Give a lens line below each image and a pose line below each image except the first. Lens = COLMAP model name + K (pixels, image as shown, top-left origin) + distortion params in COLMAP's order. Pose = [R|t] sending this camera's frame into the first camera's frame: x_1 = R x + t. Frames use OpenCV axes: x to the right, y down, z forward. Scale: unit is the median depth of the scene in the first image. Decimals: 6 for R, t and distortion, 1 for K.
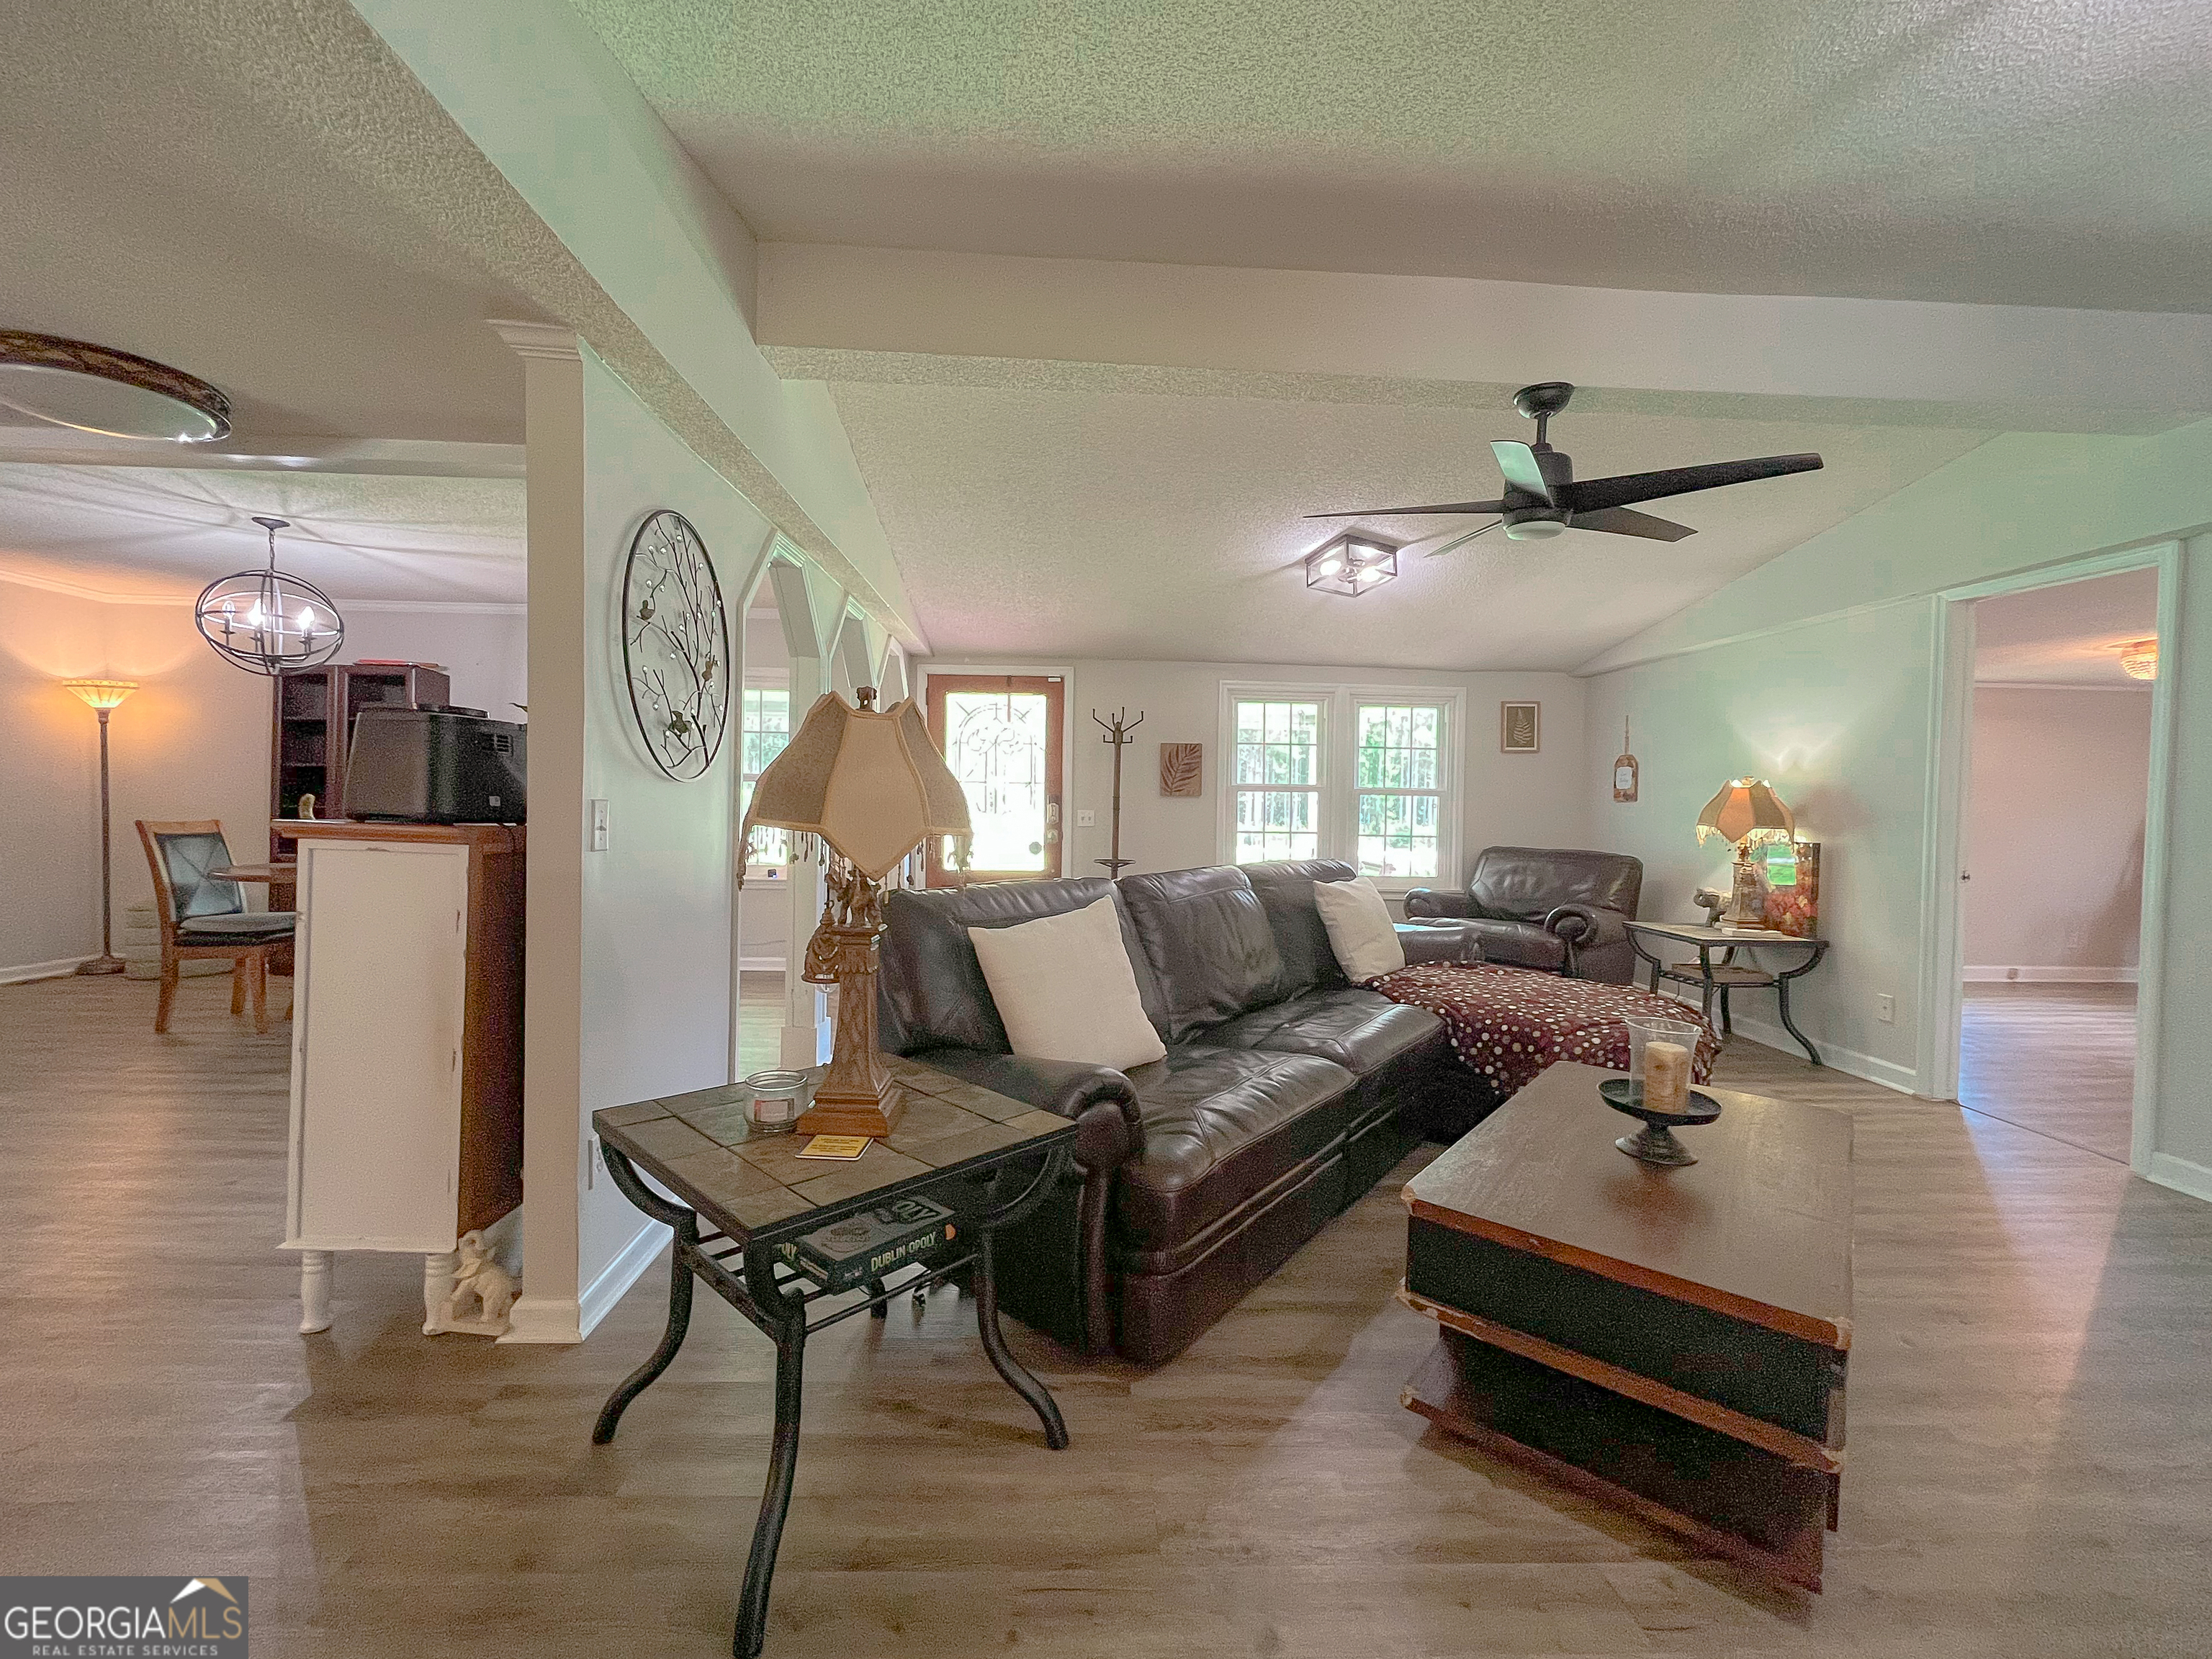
lens RADIAL K [[893.0, 0, 1083.7], [0, 893.0, 827.5], [0, 0, 1]] dist [-0.002470, -0.000372]
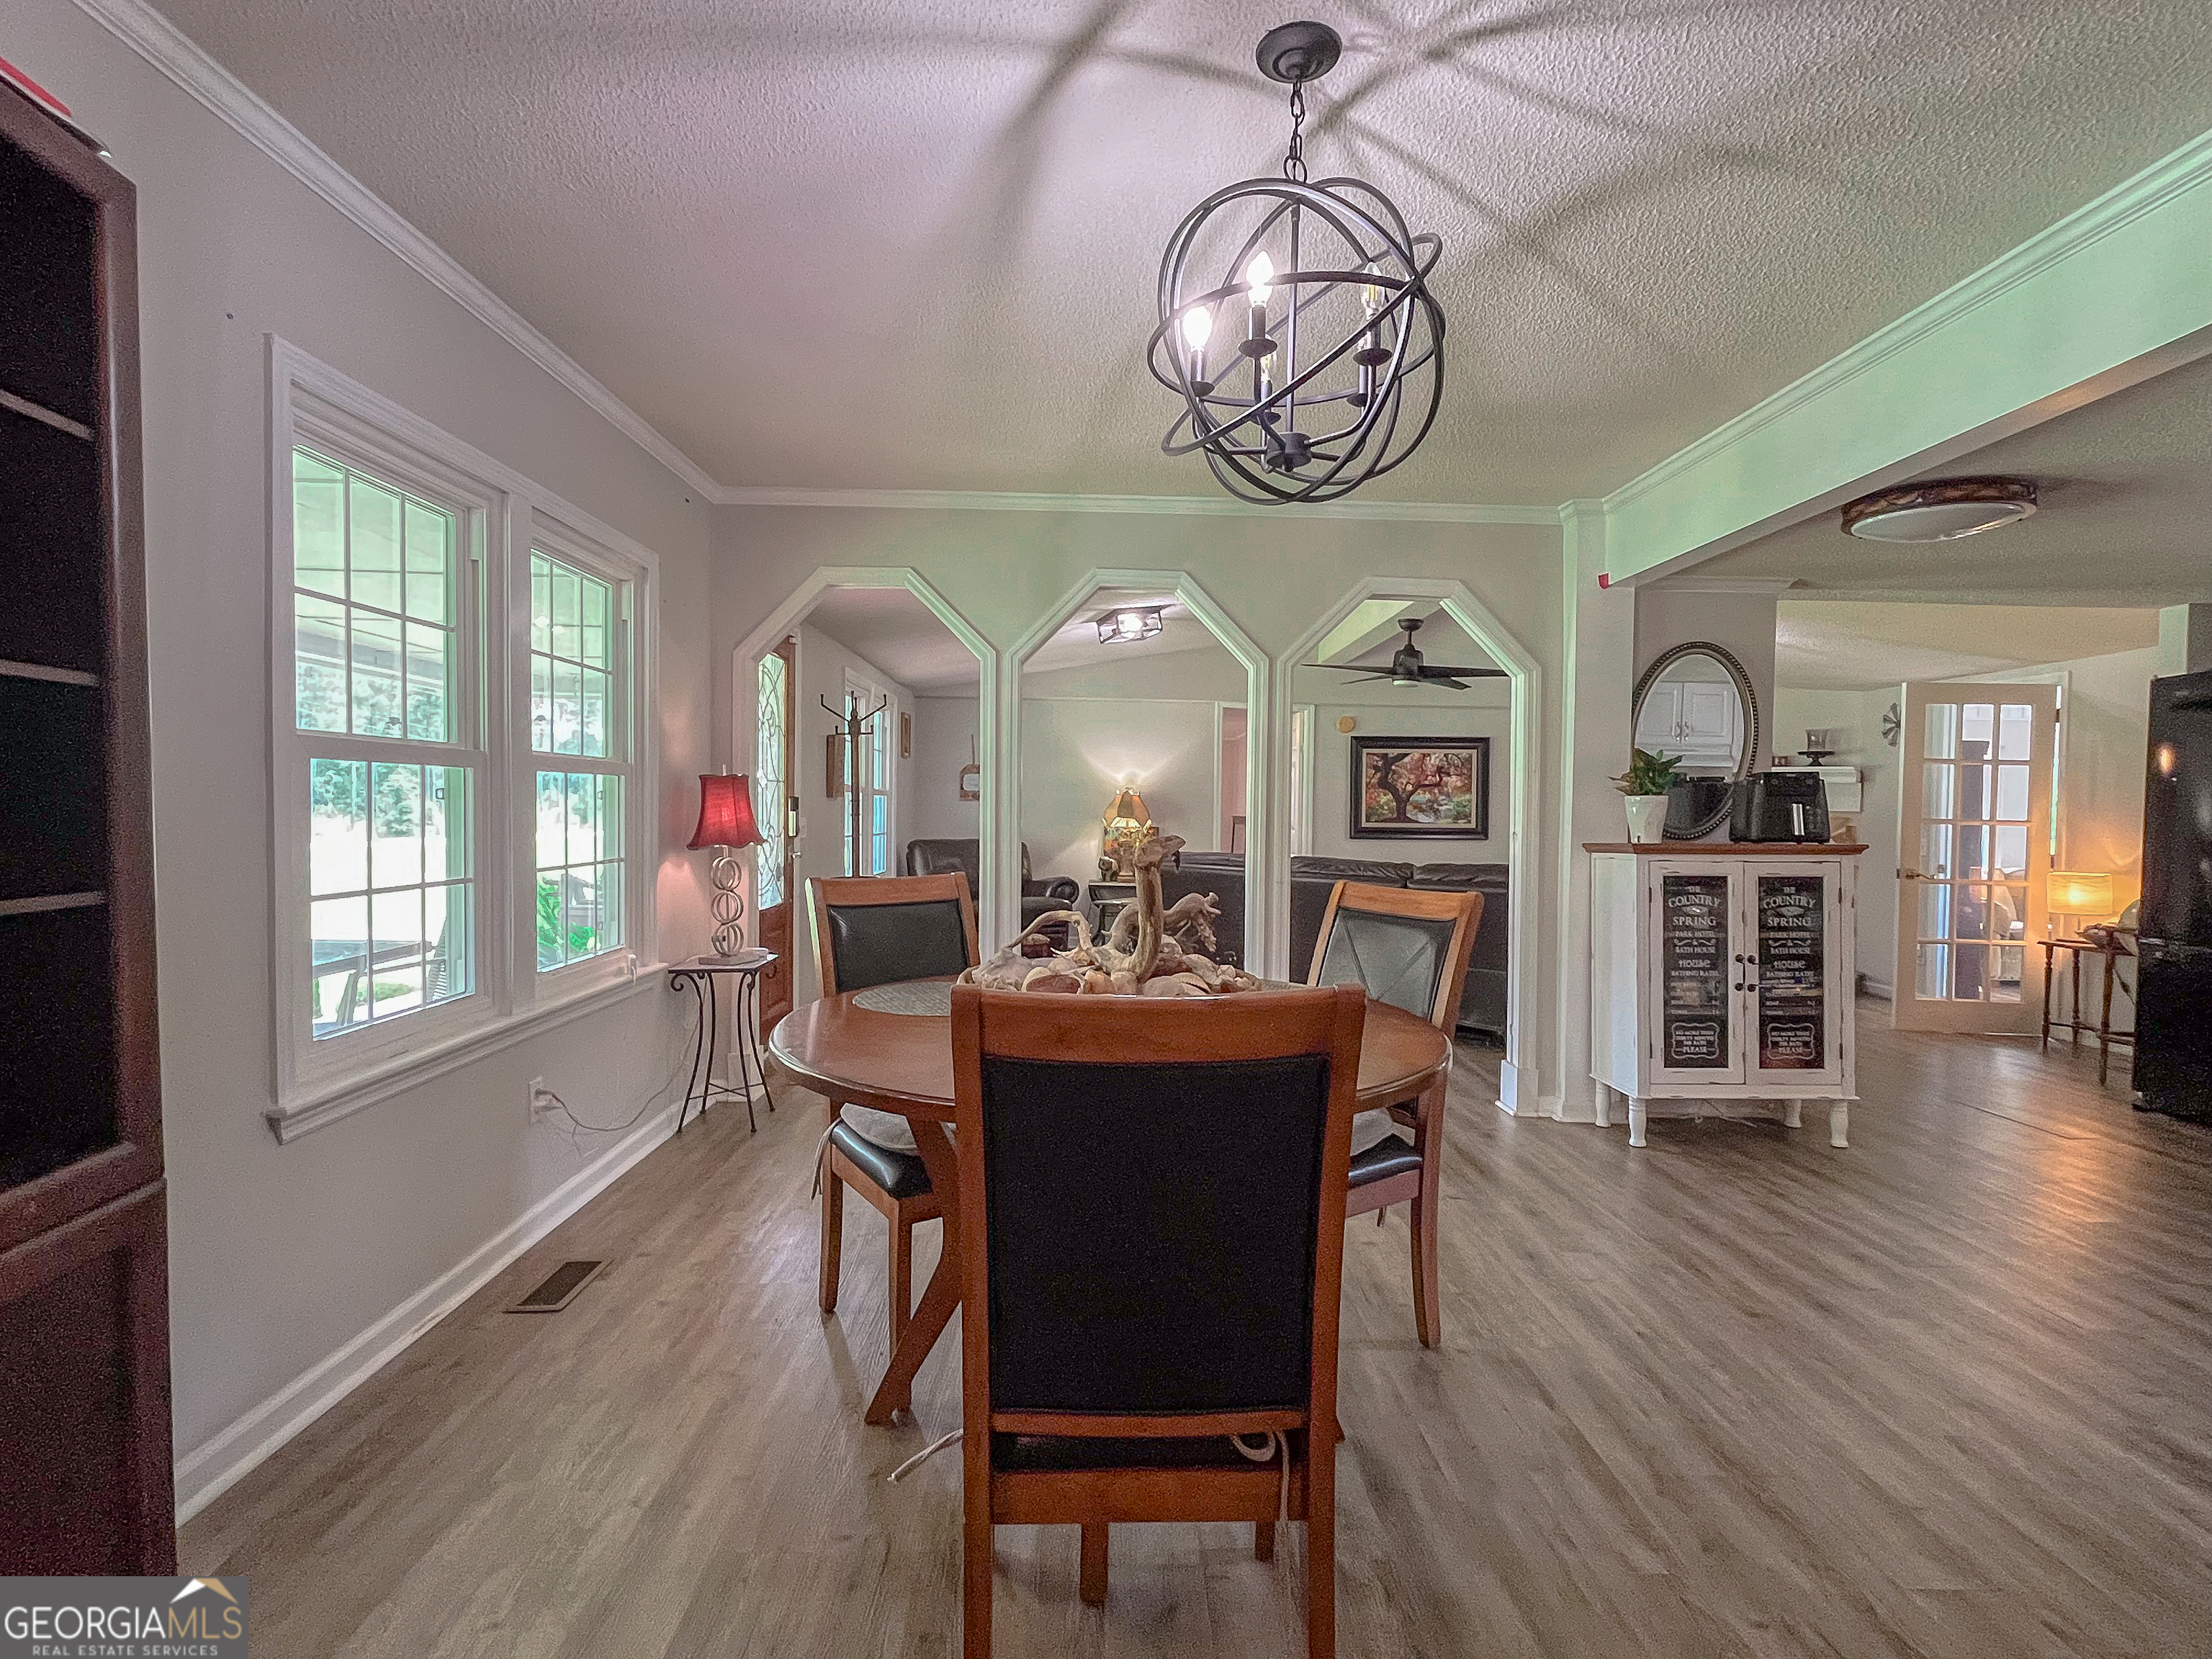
lens RADIAL K [[1057.6, 0, 1108.3], [0, 1057.6, 824.2], [0, 0, 1]] dist [-0.000550, -0.000144]
pose [[0.040945, -0.031775, 0.998656, -1.282380], [0.012465, 0.999433, 0.031289, -0.055222], [-0.999084, 0.011167, 0.041318, 1.015104]]
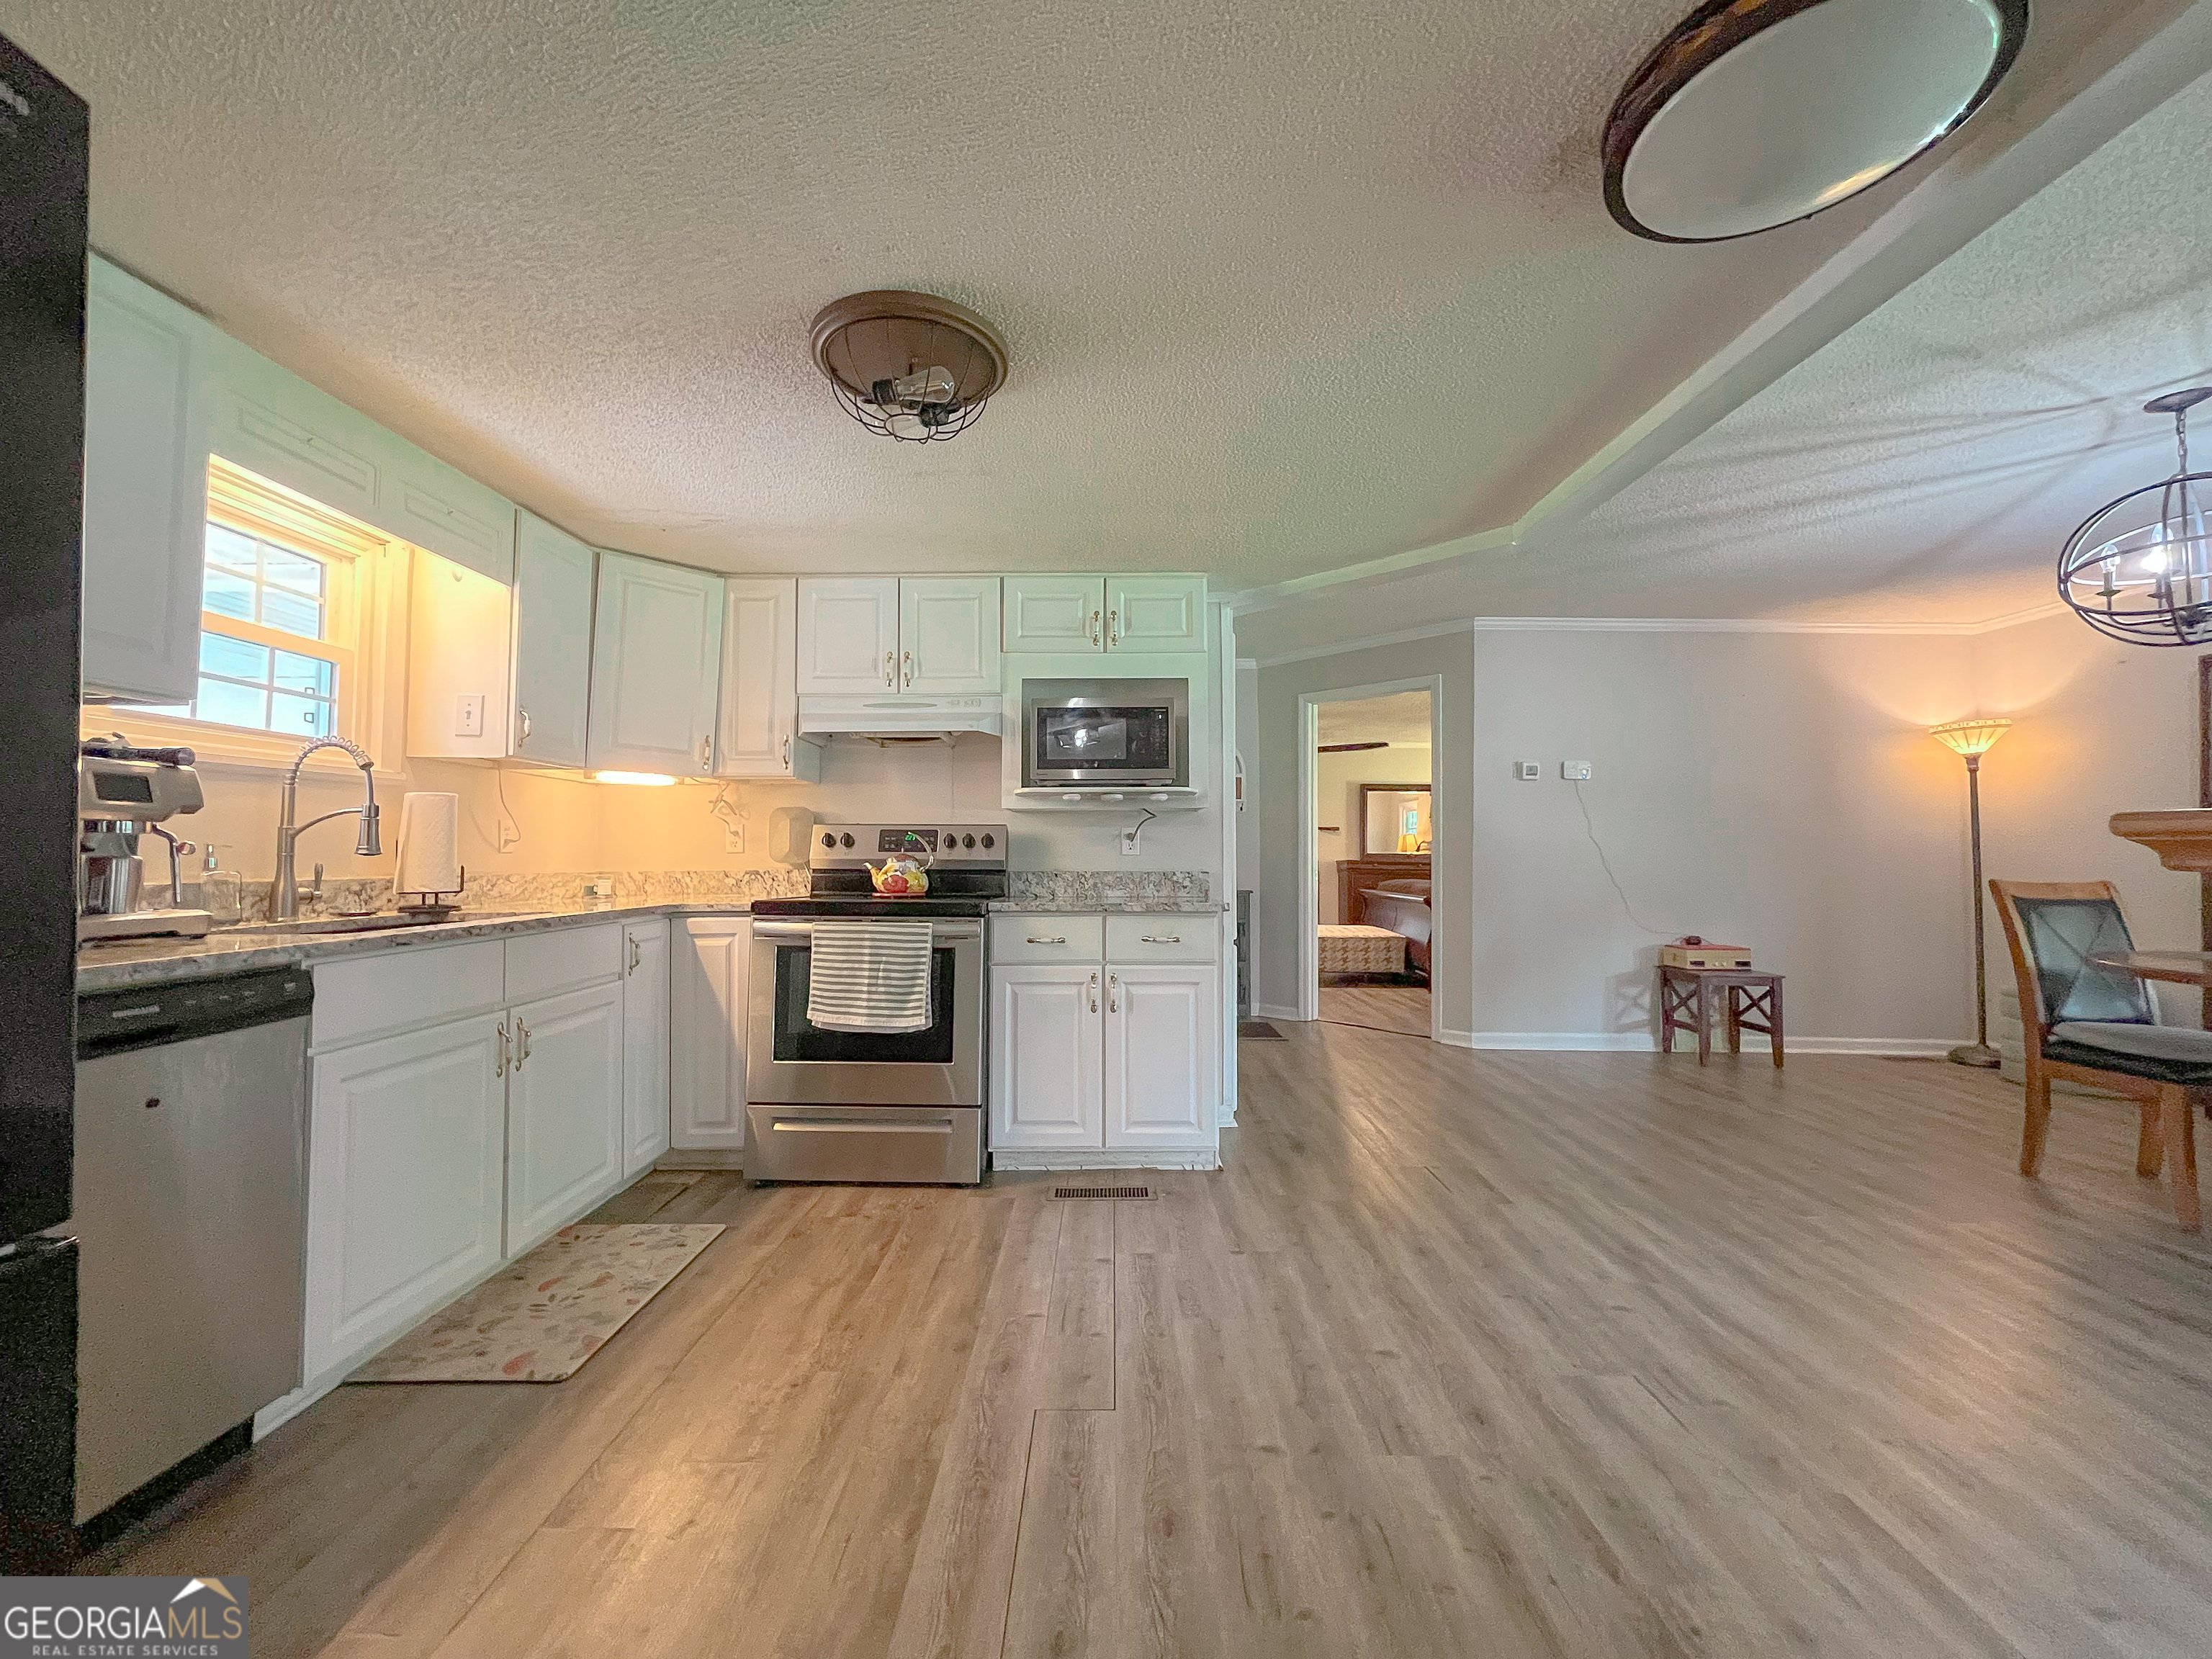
lens RADIAL K [[893.0, 0, 1102.1], [0, 893.0, 826.5], [0, 0, 1]] dist [-0.002470, -0.000372]
pose [[-0.065364, -0.053084, -0.996449, -0.252249], [-0.031629, 0.998192, -0.051102, 0.008910], [0.997360, 0.028177, -0.066925, 0.289544]]
